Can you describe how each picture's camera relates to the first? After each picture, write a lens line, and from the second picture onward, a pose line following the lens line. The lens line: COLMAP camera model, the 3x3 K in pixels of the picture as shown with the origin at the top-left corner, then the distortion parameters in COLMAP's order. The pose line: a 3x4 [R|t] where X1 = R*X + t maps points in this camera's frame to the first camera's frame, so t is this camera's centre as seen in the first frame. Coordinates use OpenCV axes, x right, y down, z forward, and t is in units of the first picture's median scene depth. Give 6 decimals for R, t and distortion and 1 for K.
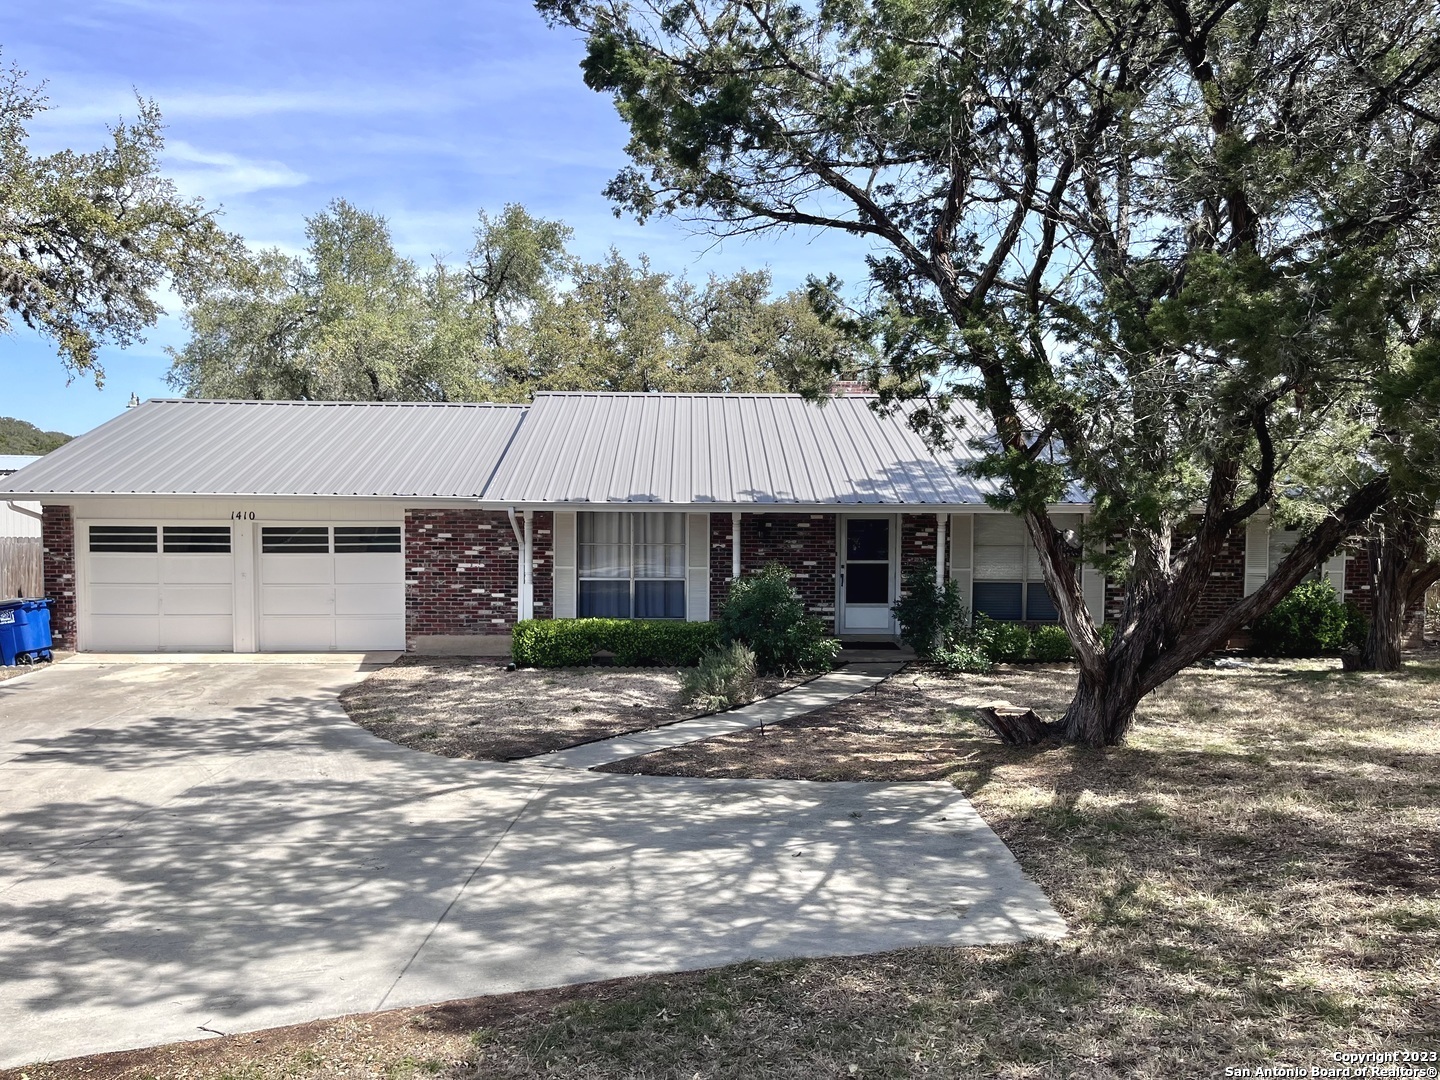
lens RADIAL K [[1093.3, 0, 718.4], [0, 1093.3, 537.9], [0, 0, 1]] dist [0.007804, 0.002839]
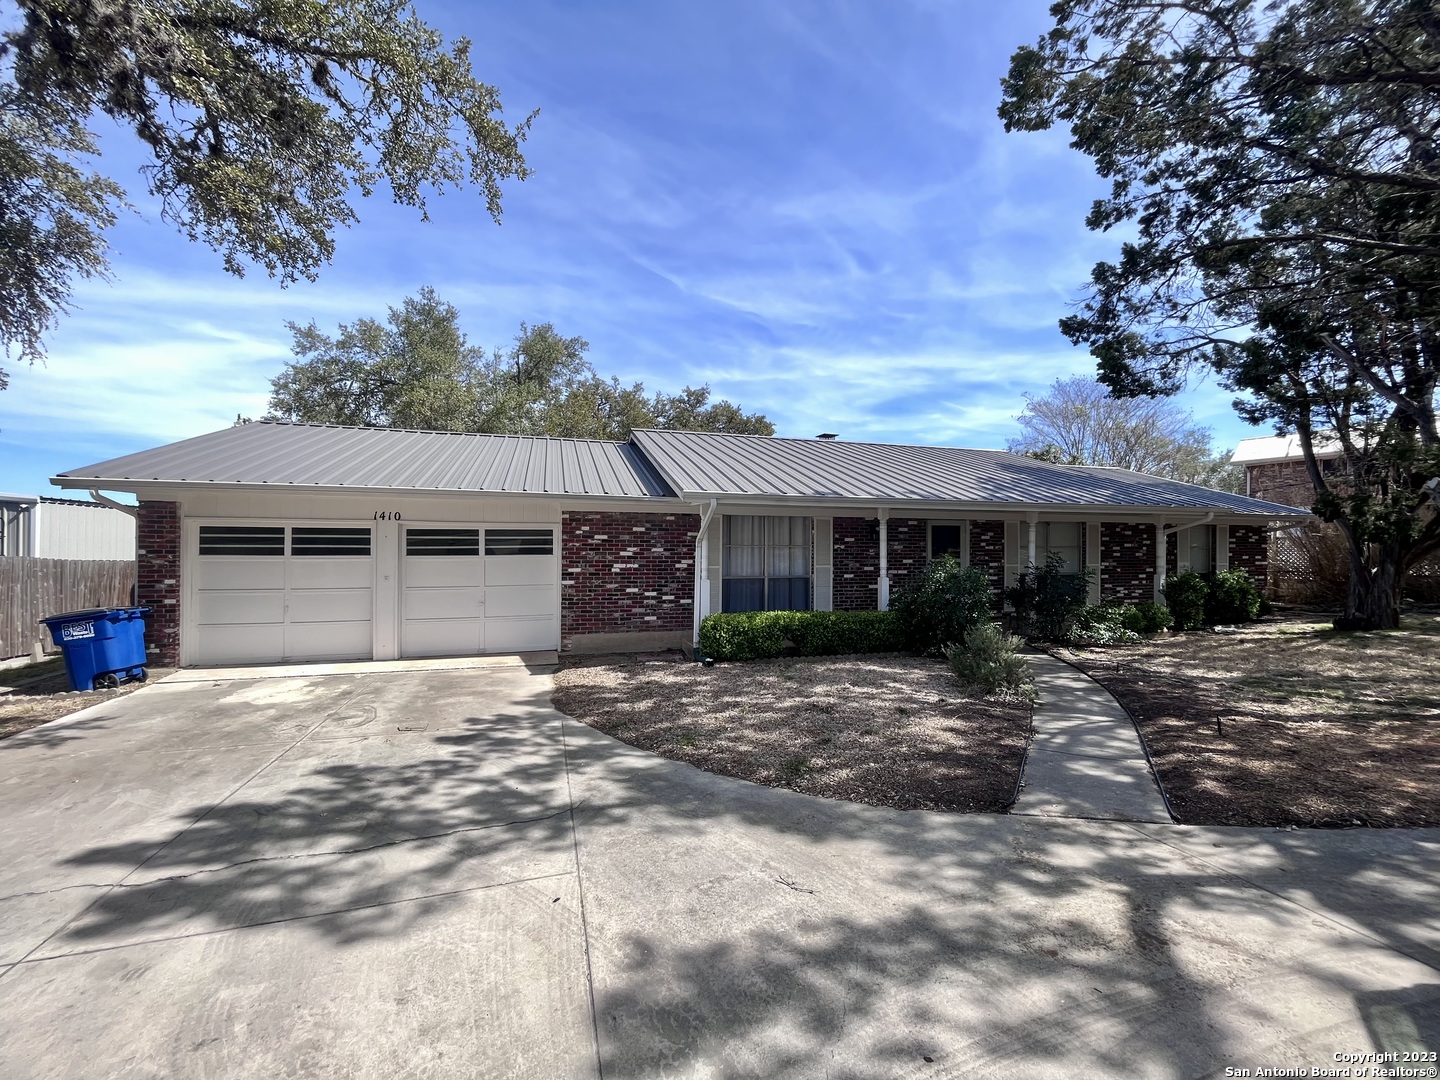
lens RADIAL K [[583.1, 0, 712.6], [0, 583.1, 542.5], [0, 0, 1]] dist [-0.004708, 0.000639]
pose [[0.970301, -0.000320, 0.241902, -0.281155], [0.015745, 0.997962, -0.061837, 0.038869], [-0.241389, 0.063810, 0.968328, 0.437328]]
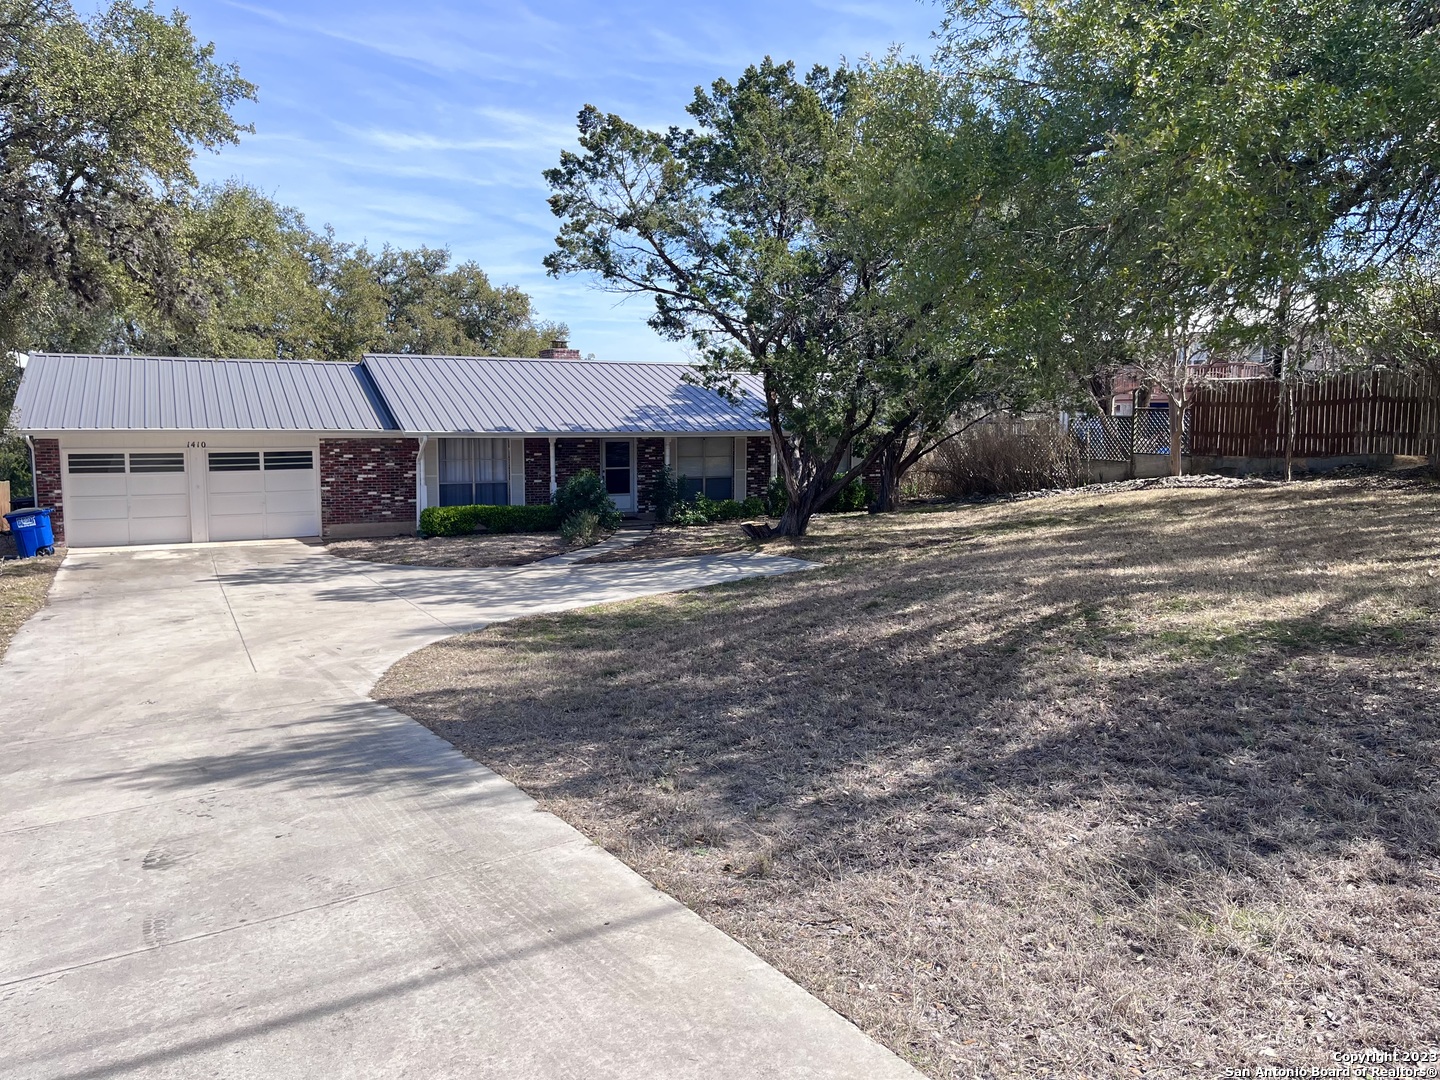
lens RADIAL K [[1093.3, 0, 718.4], [0, 1093.3, 537.9], [0, 0, 1]] dist [0.007804, 0.002839]
pose [[0.906421, -0.049692, 0.419442, -0.422787], [0.024830, 0.997607, 0.064530, 0.024907], [-0.421645, -0.048077, 0.905486, -0.558449]]
